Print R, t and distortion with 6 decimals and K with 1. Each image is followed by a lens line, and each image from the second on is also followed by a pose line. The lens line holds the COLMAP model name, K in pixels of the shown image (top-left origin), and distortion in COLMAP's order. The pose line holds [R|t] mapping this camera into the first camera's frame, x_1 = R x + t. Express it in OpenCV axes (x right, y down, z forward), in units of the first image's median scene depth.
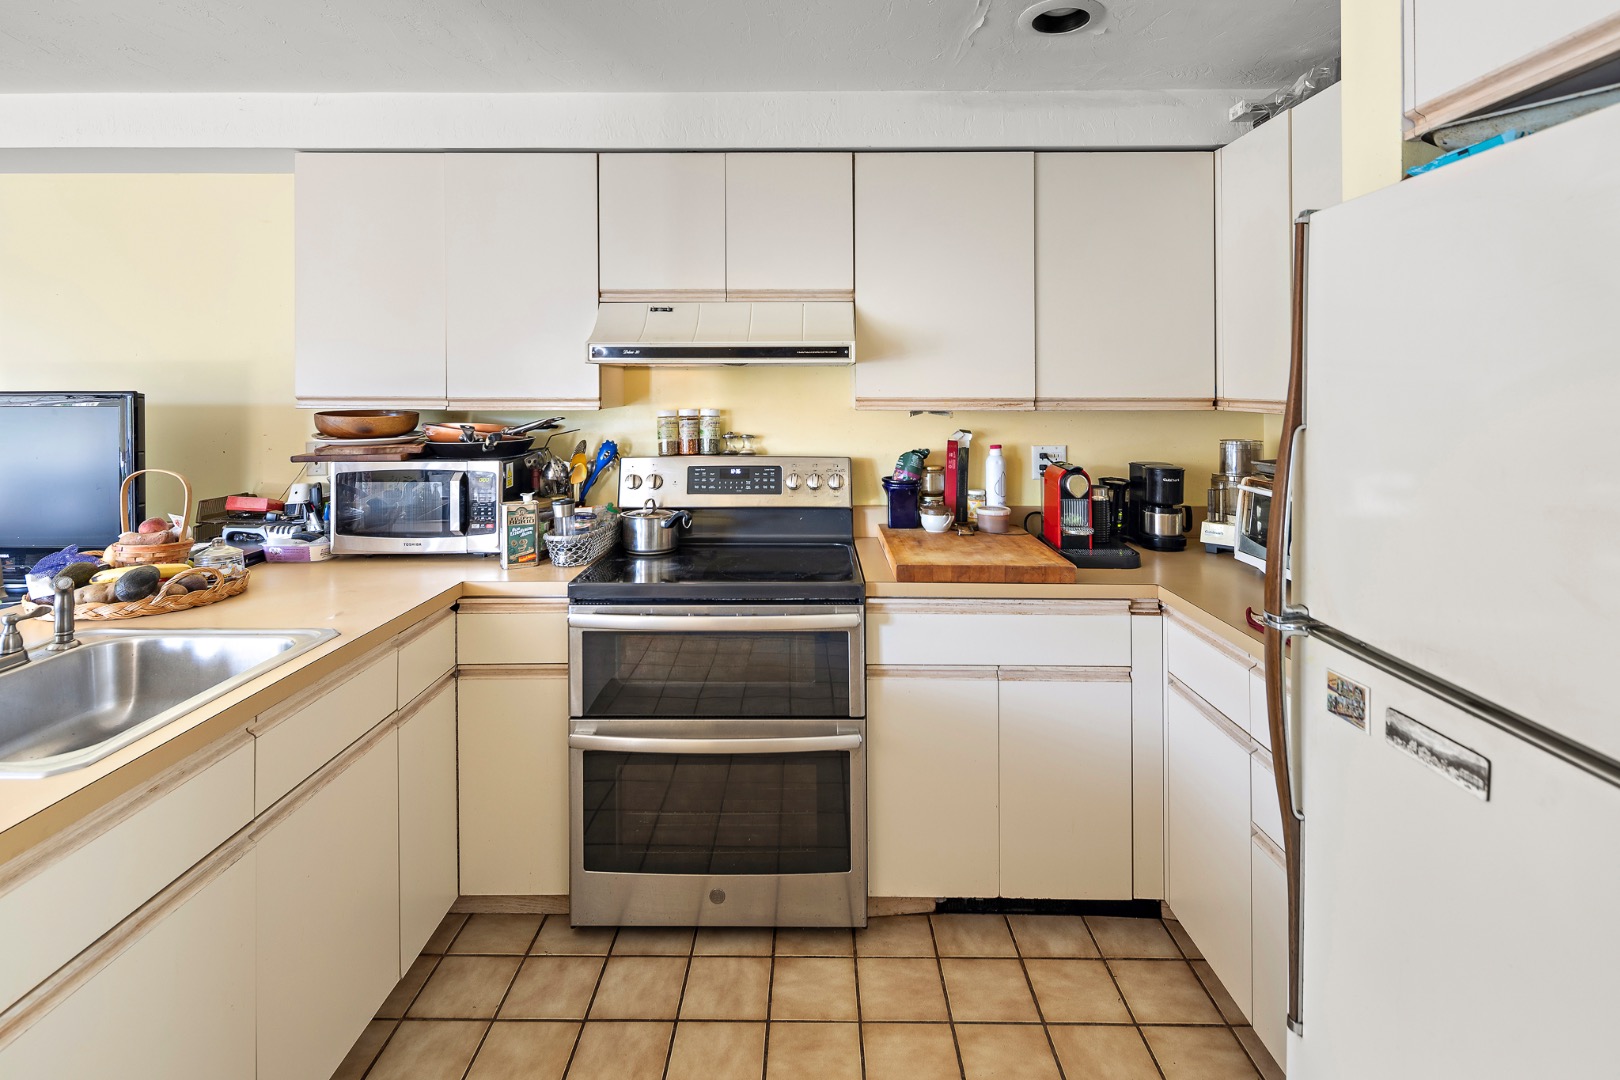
lens RADIAL K [[800.0, 0, 809.0], [0, 800.0, 382.6], [0, 0, 1]] dist [0.000683, -0.000503]
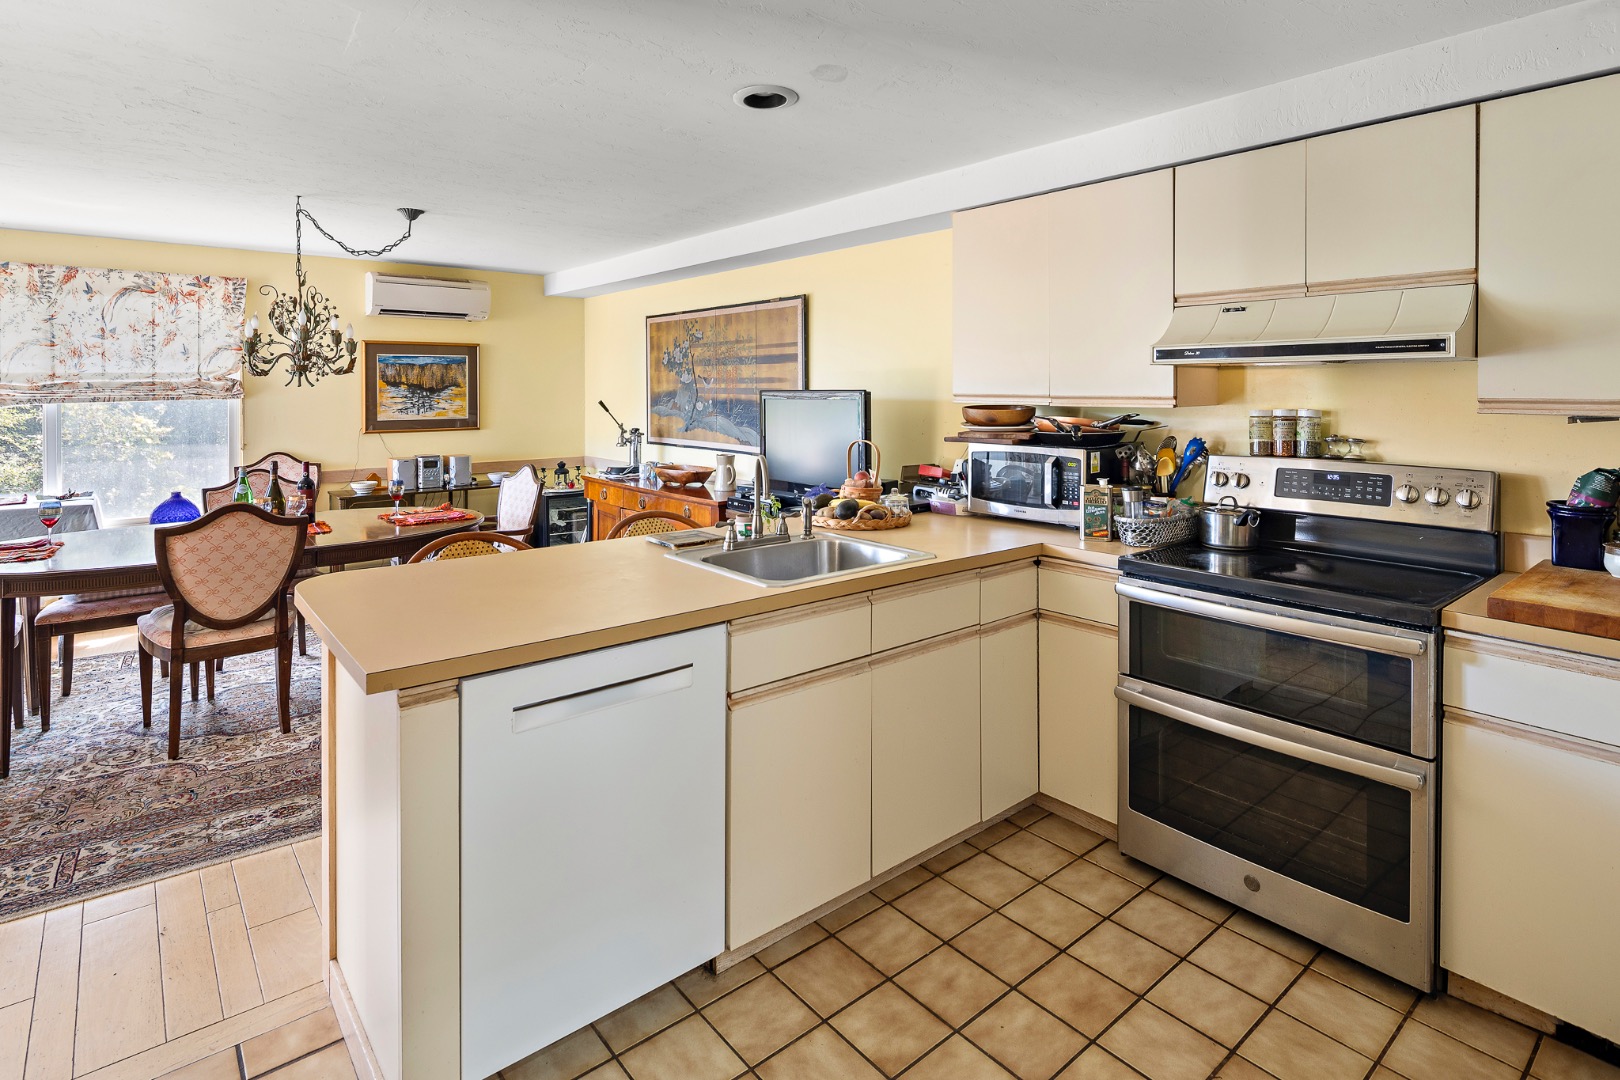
lens RADIAL K [[831.2, 0, 810.1], [0, 831.2, 394.4], [0, 0, 1]] dist [-0.000717, -0.000571]
pose [[0.644916, 0.005137, -0.764237, 0.288678], [0.005471, 0.999921, 0.011338, 0.000957], [0.764234, -0.011493, 0.644836, -0.096390]]
